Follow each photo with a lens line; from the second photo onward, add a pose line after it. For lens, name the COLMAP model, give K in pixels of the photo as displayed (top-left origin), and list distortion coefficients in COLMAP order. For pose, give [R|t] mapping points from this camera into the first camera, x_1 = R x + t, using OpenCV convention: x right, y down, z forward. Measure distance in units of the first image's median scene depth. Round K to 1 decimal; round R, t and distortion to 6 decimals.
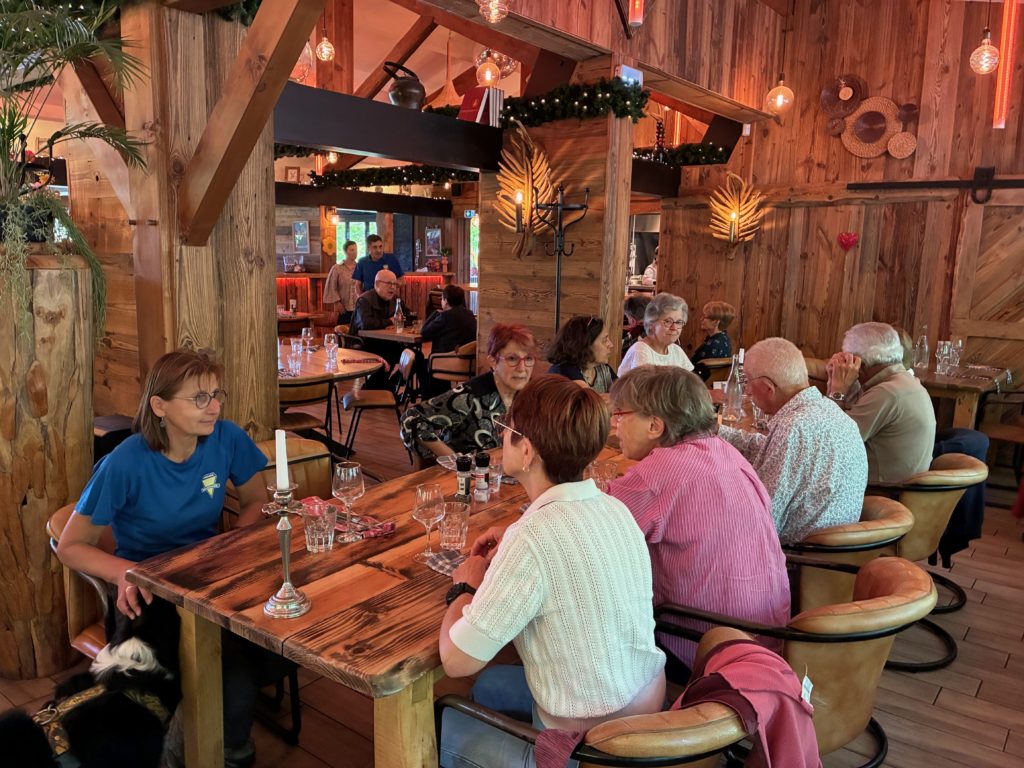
lens RADIAL K [[777.3, 0, 504.3], [0, 777.3, 385.2], [0, 0, 1]] dist [0.050316, -0.063738]
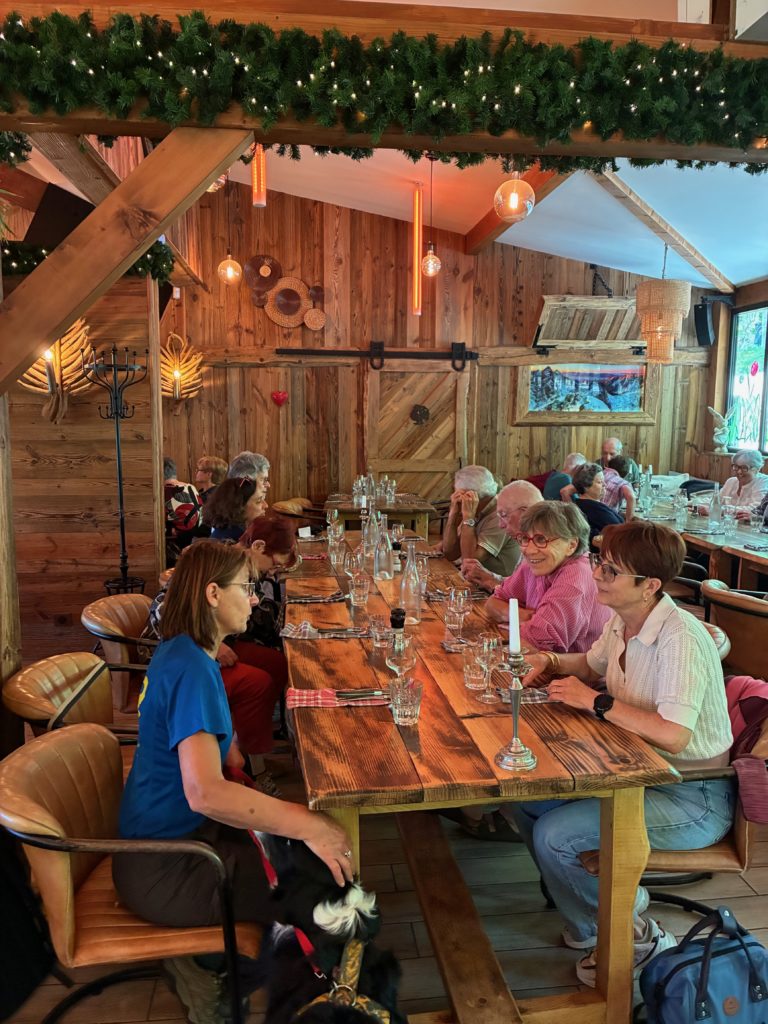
lens RADIAL K [[777.3, 0, 392.4], [0, 777.3, 503.7], [0, 0, 1]] dist [0.050316, -0.063738]
pose [[0.716350, -0.102252, 0.690208, -0.264975], [0.127044, 0.991783, 0.015073, -0.026730], [-0.686078, 0.076889, 0.723454, 0.069447]]
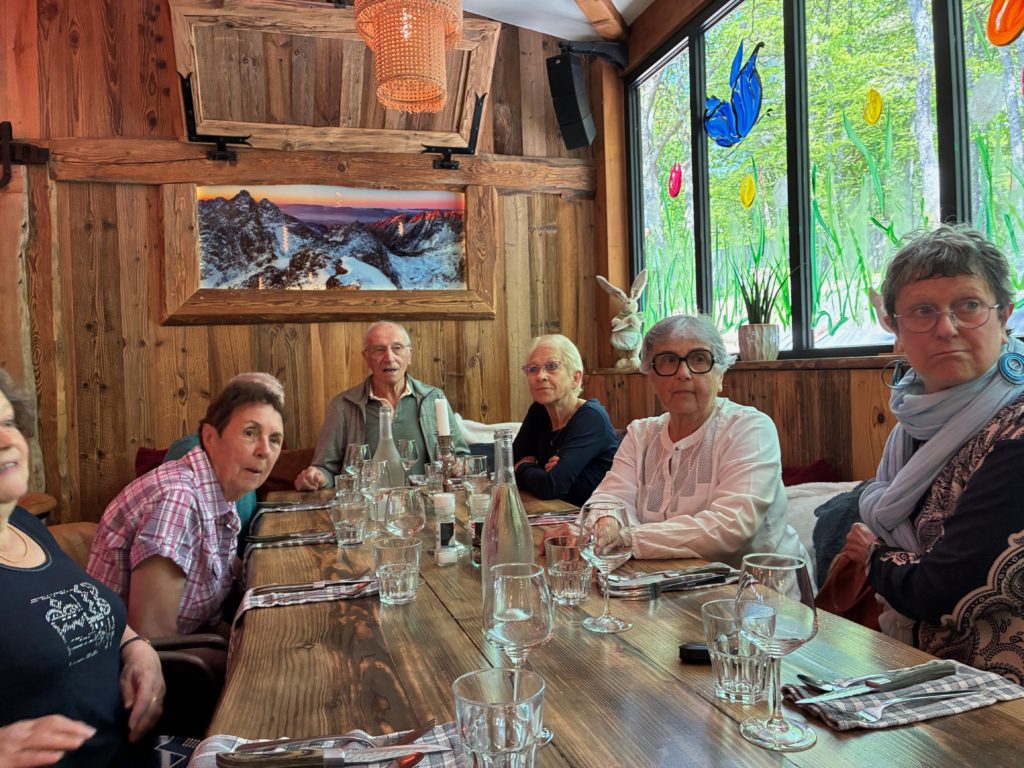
lens RADIAL K [[777.3, 0, 509.8], [0, 777.3, 379.7], [0, 0, 1]] dist [0.050316, -0.063738]
pose [[0.587583, -0.045139, 0.807904, 0.457845], [0.182505, 0.980108, -0.077974, 0.016246], [-0.788313, 0.193263, 0.584133, 0.338153]]
